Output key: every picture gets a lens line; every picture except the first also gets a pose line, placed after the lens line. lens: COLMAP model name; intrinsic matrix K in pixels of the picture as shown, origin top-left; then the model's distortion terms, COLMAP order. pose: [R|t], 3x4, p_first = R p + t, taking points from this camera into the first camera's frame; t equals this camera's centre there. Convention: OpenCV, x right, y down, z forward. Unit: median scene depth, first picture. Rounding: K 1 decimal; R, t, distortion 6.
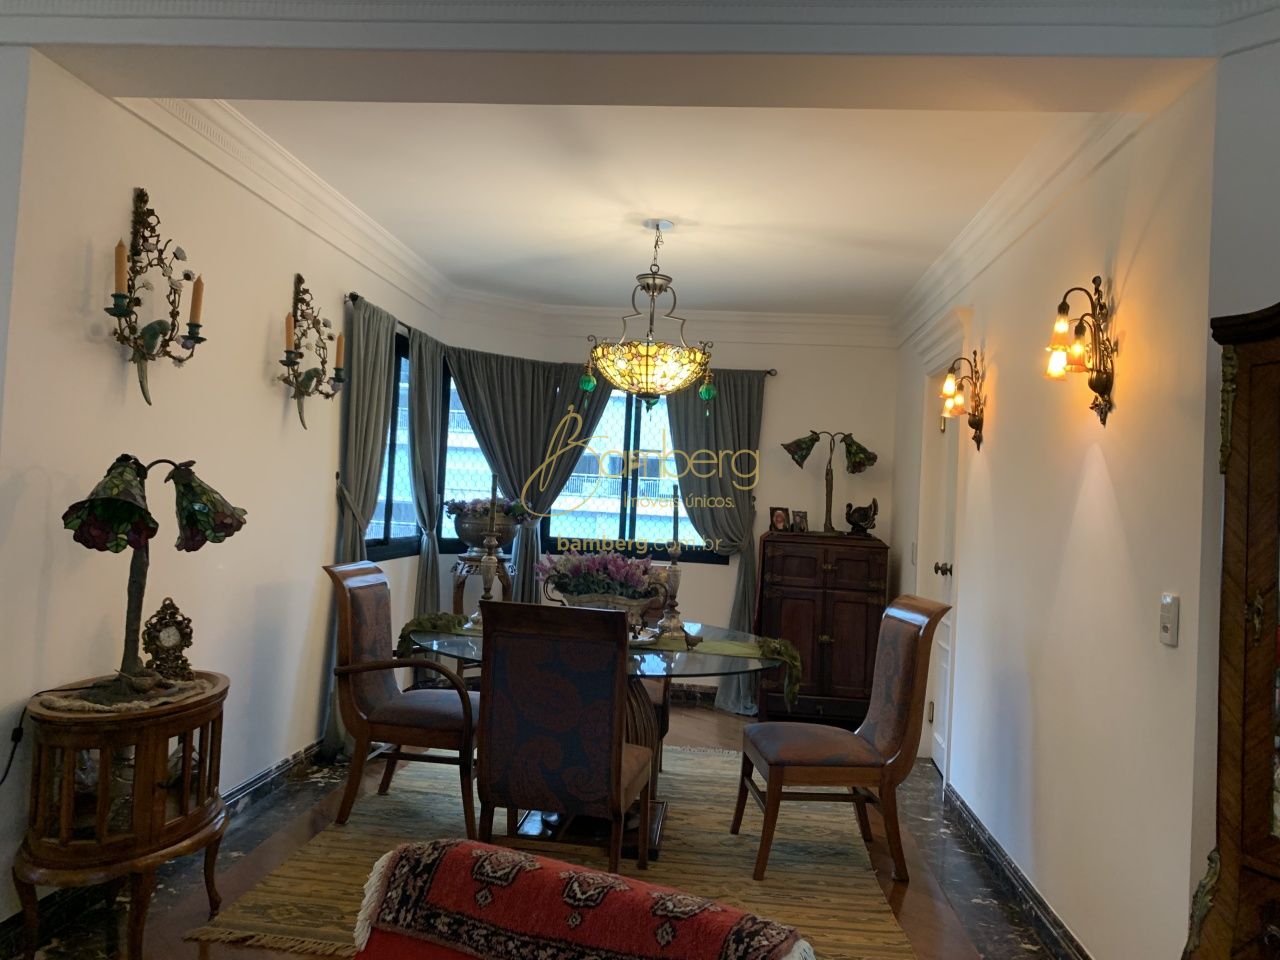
lens RADIAL K [[976.2, 0, 641.7], [0, 976.2, 470.0], [0, 0, 1]] dist [0.052024, -0.076587]
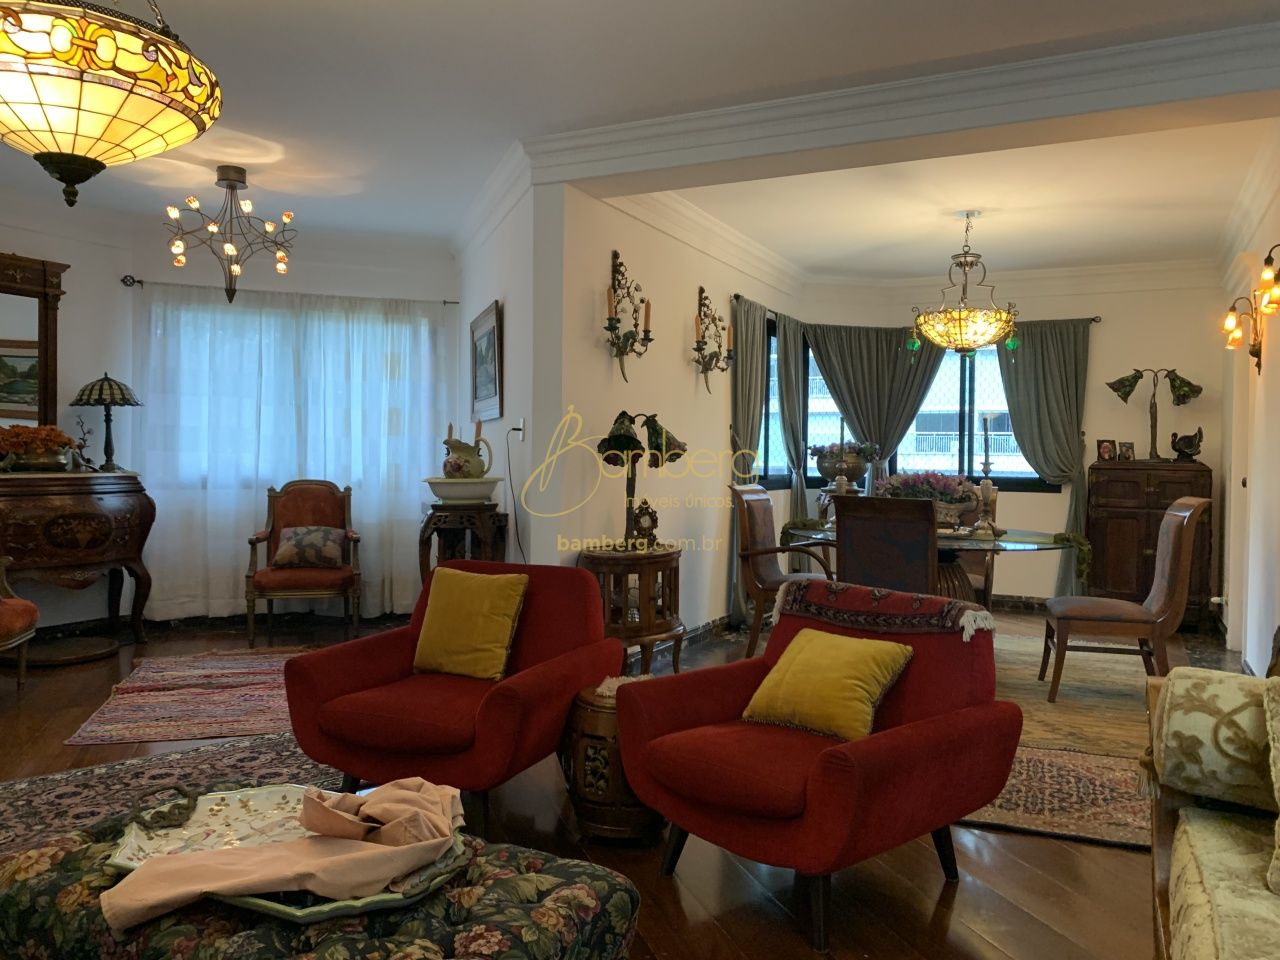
lens RADIAL K [[976.2, 0, 647.1], [0, 976.2, 470.7], [0, 0, 1]] dist [0.052024, -0.076587]
pose [[0.933354, -0.036430, -0.357104, 0.077823], [0.048732, 0.998486, 0.025508, 0.029467], [0.355634, -0.041211, 0.933716, -0.370431]]
